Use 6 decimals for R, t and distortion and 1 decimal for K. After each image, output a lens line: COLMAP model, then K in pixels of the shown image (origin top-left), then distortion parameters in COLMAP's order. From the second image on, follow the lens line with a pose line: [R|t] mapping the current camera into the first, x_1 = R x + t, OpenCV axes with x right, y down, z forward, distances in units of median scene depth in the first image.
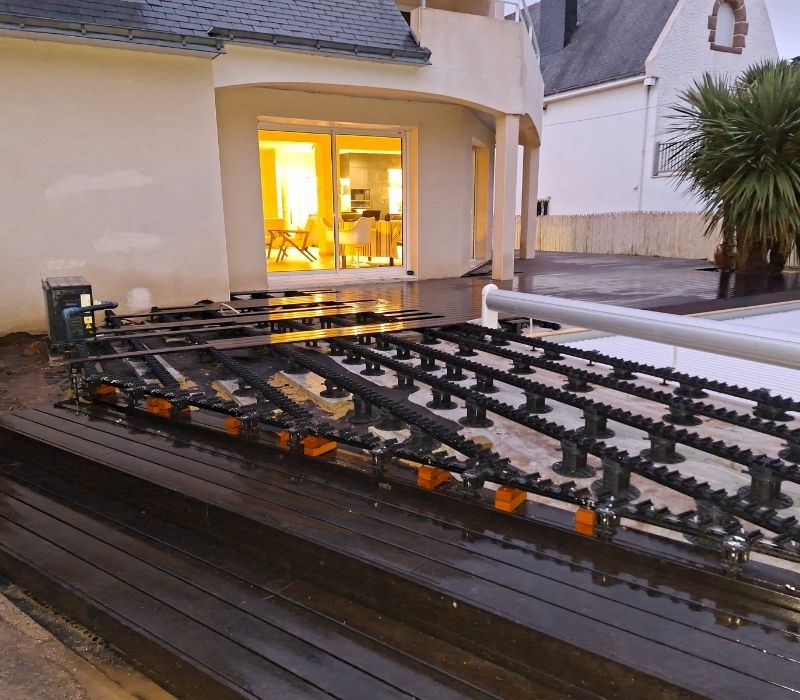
lens RADIAL K [[642.3, 0, 400.0], [0, 642.3, 350.0], [0, 0, 1]] dist [0.086297, 0.000323]
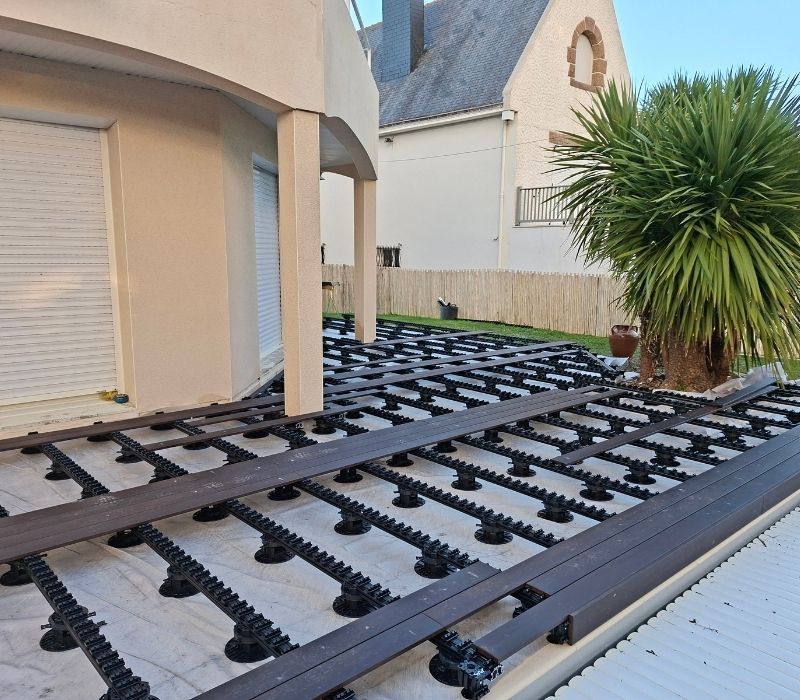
lens RADIAL K [[641.0, 0, 400.0], [0, 641.0, 350.0], [0, 0, 1]] dist [0.133026, 0.003296]
pose [[0.977863, -0.010396, 0.208989, 0.063331], [0.022098, 0.998311, -0.053737, -0.063868], [-0.208078, 0.057166, 0.976440, 0.221923]]
